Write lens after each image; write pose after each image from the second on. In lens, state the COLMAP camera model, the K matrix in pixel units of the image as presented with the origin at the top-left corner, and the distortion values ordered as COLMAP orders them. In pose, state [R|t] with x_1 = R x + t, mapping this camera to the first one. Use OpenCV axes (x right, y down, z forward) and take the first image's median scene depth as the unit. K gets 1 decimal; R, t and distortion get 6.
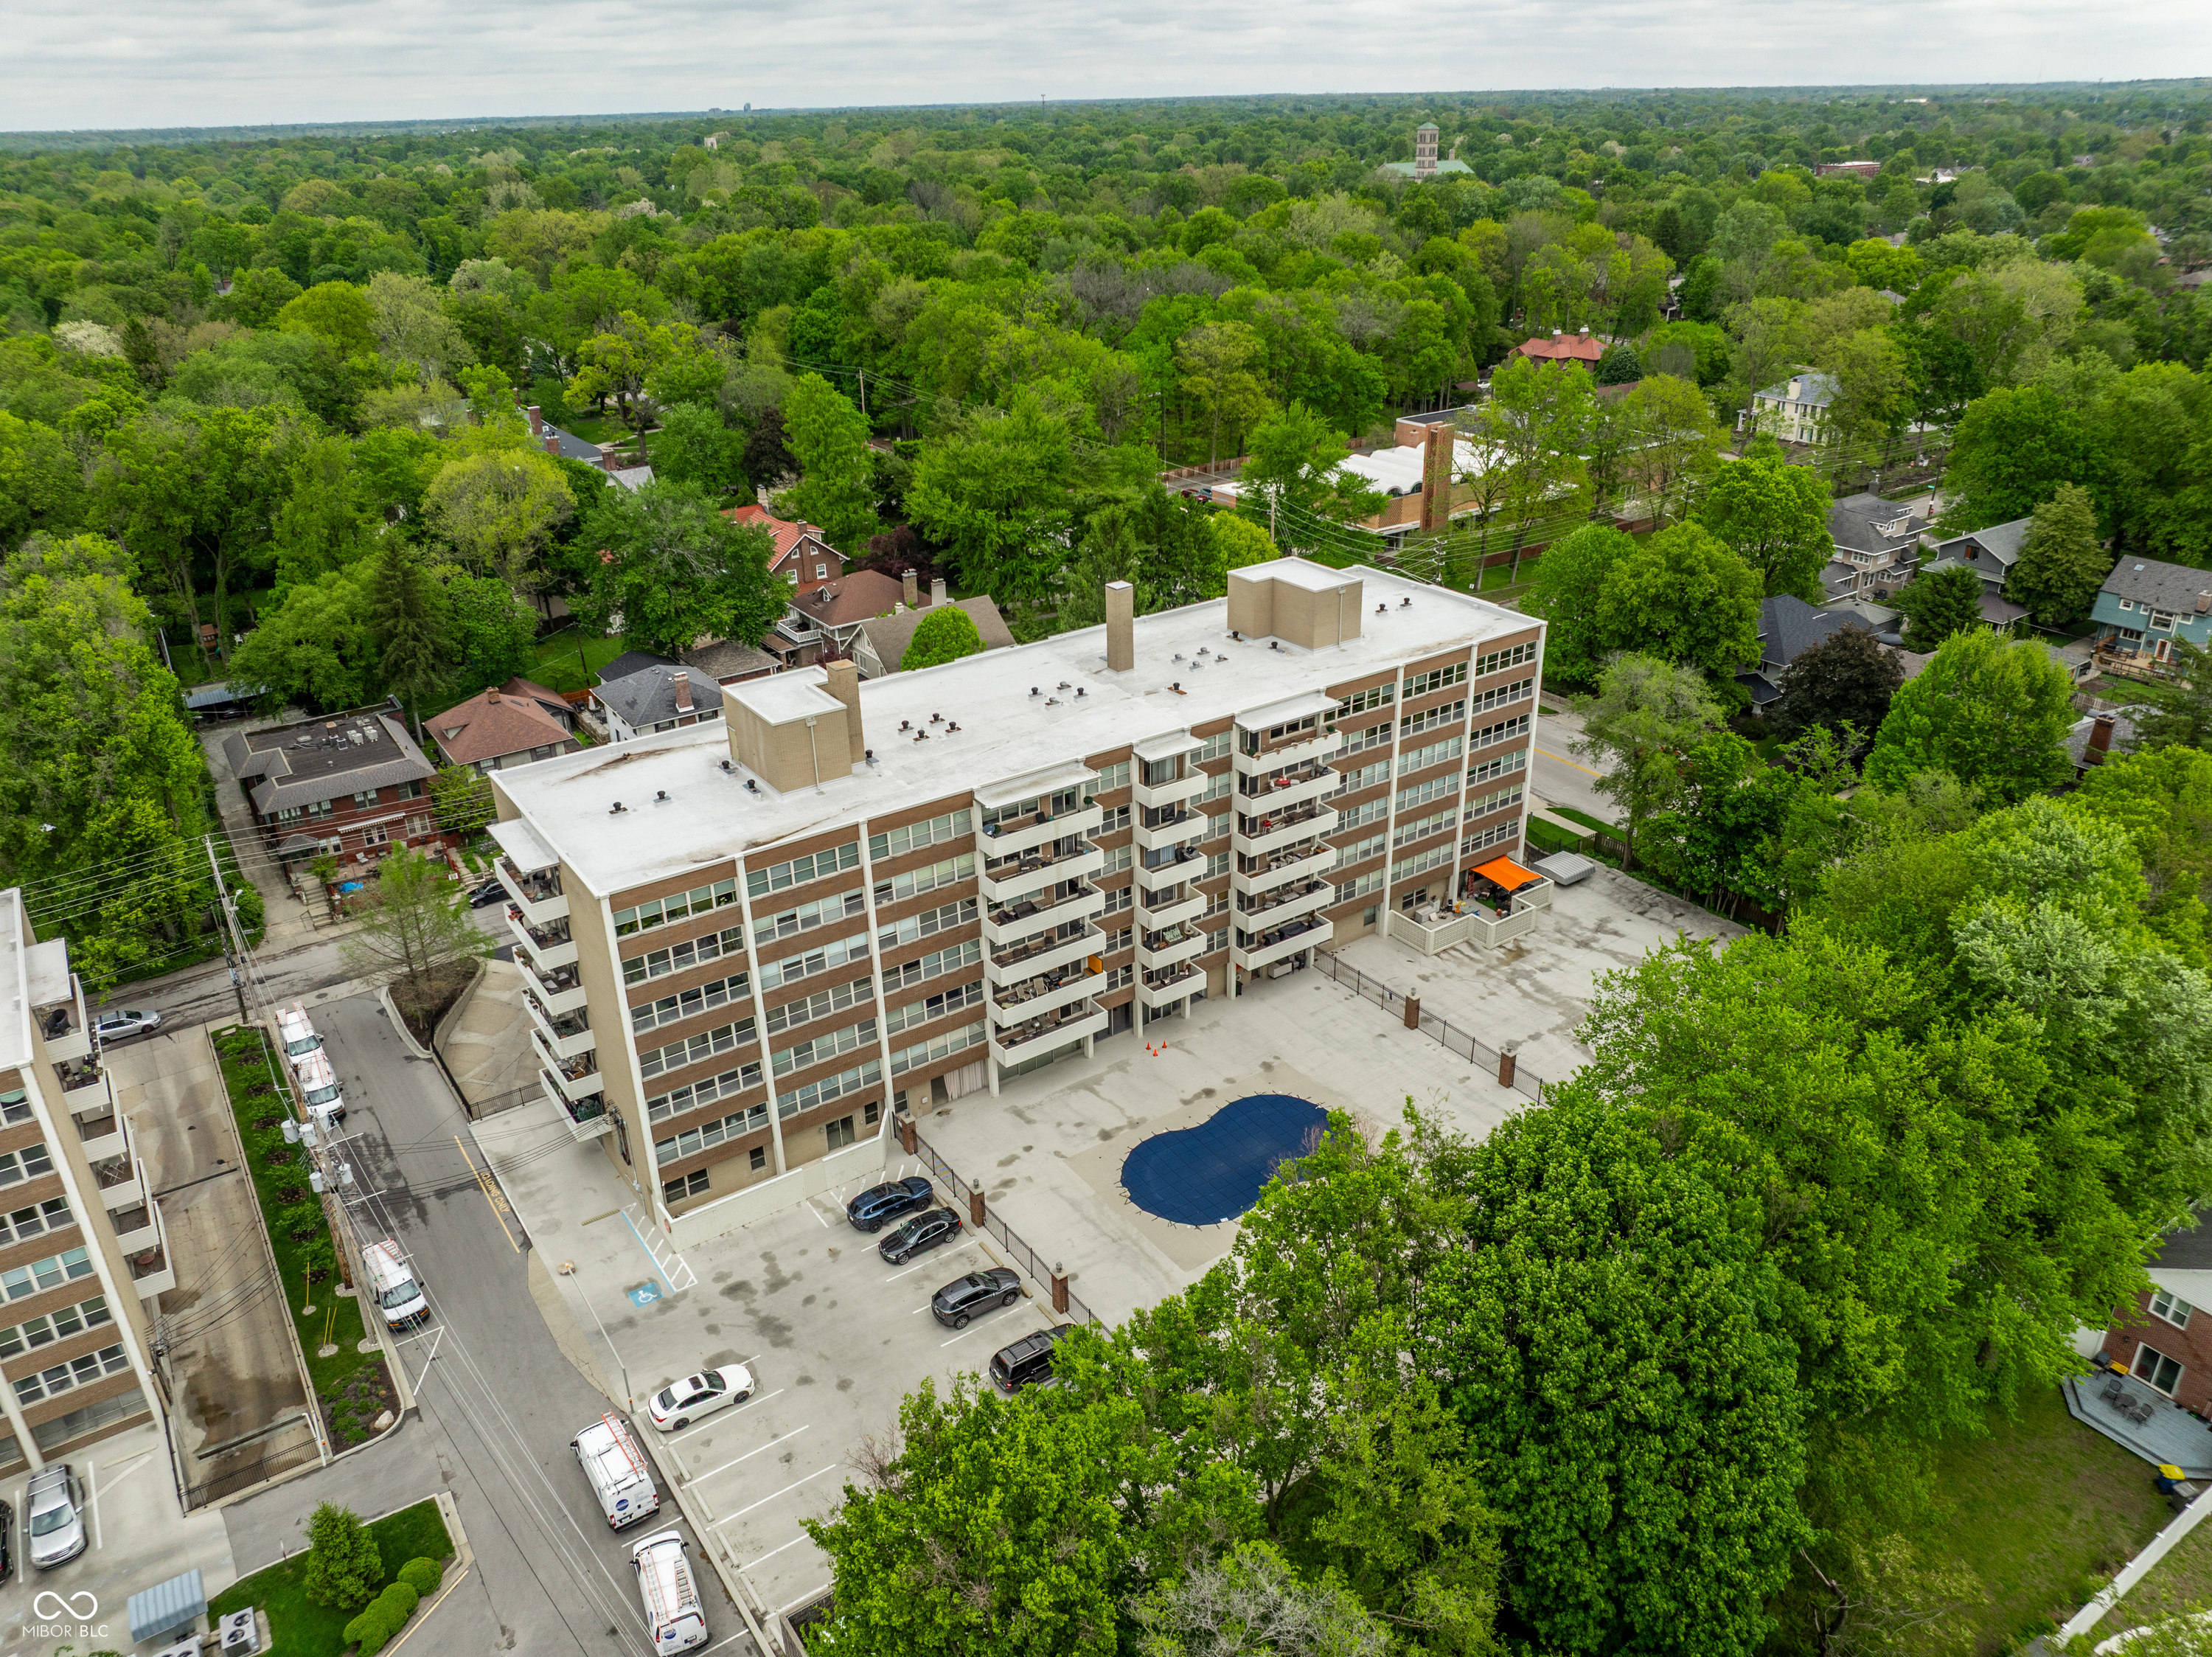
lens RADIAL K [[1560.5, 0, 1101.1], [0, 1560.5, 822.3], [0, 0, 1]] dist [-0.021762, -0.024992]
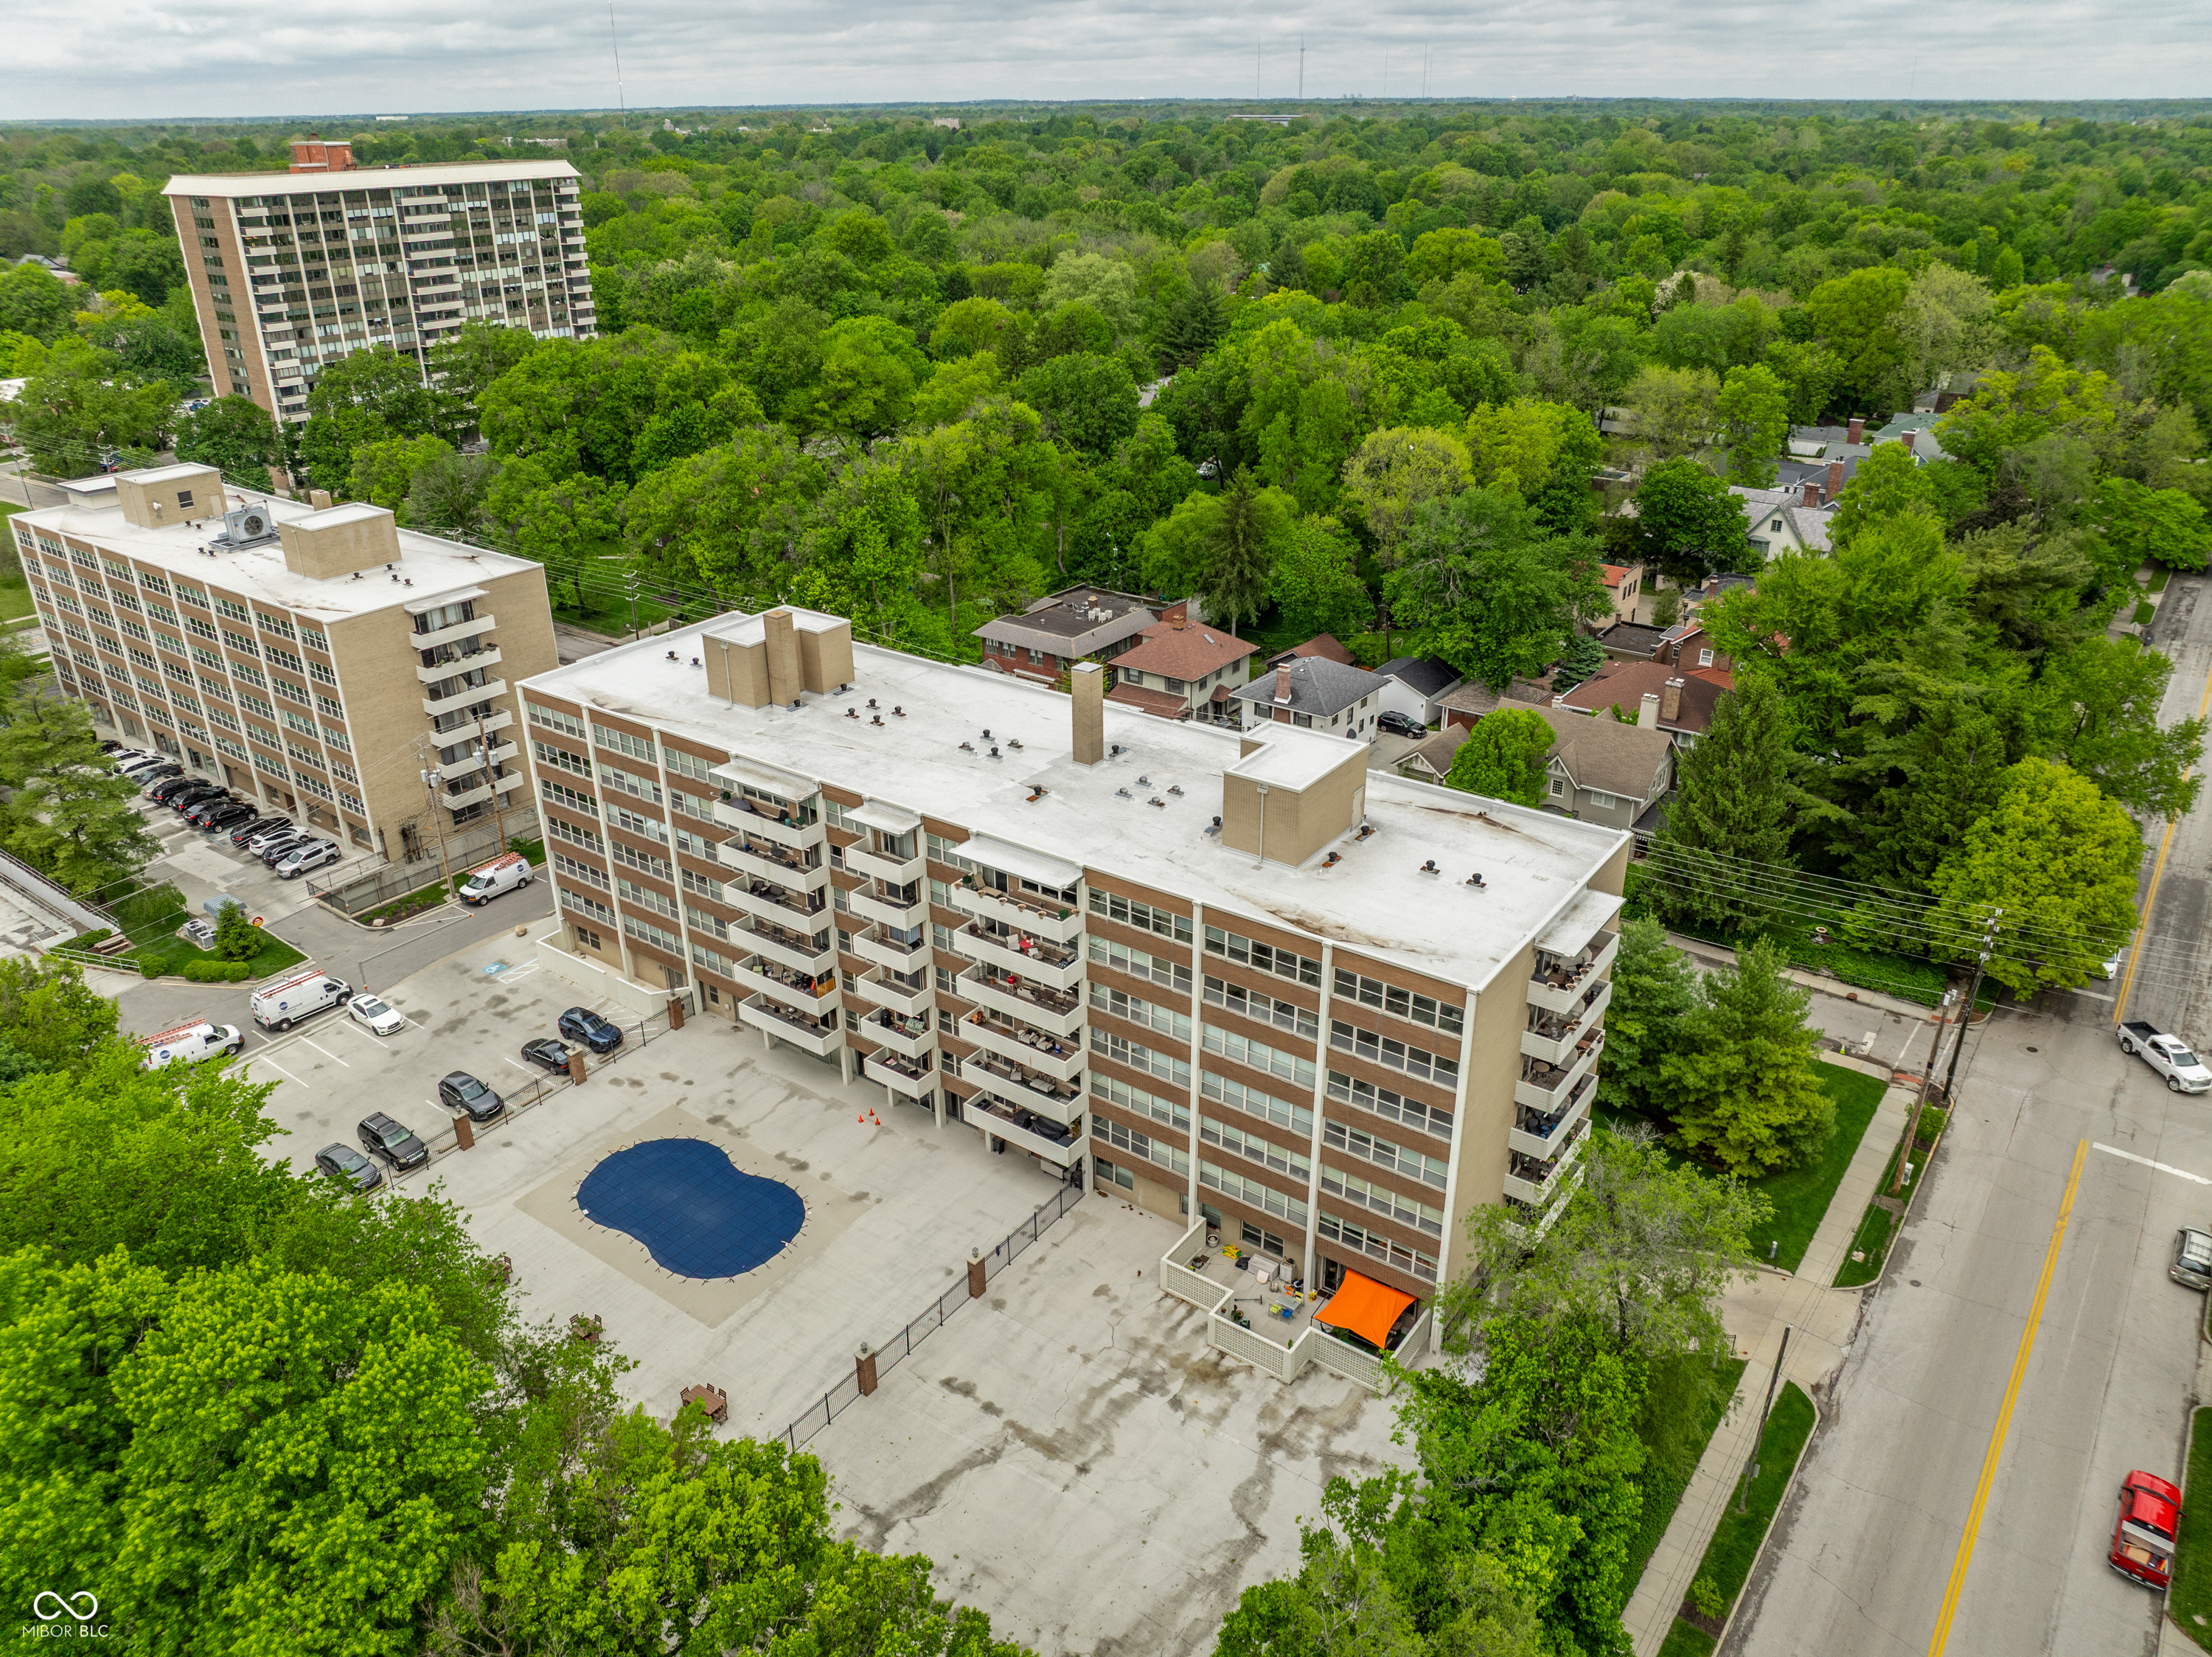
lens RADIAL K [[1560.5, 0, 1101.1], [0, 1560.5, 822.3], [0, 0, 1]] dist [-0.021762, -0.024992]
pose [[0.322428, 0.419841, -0.848395, 0.920681], [-0.390468, 0.875446, 0.284832, -0.381525], [0.862308, 0.239433, 0.446202, 0.754888]]
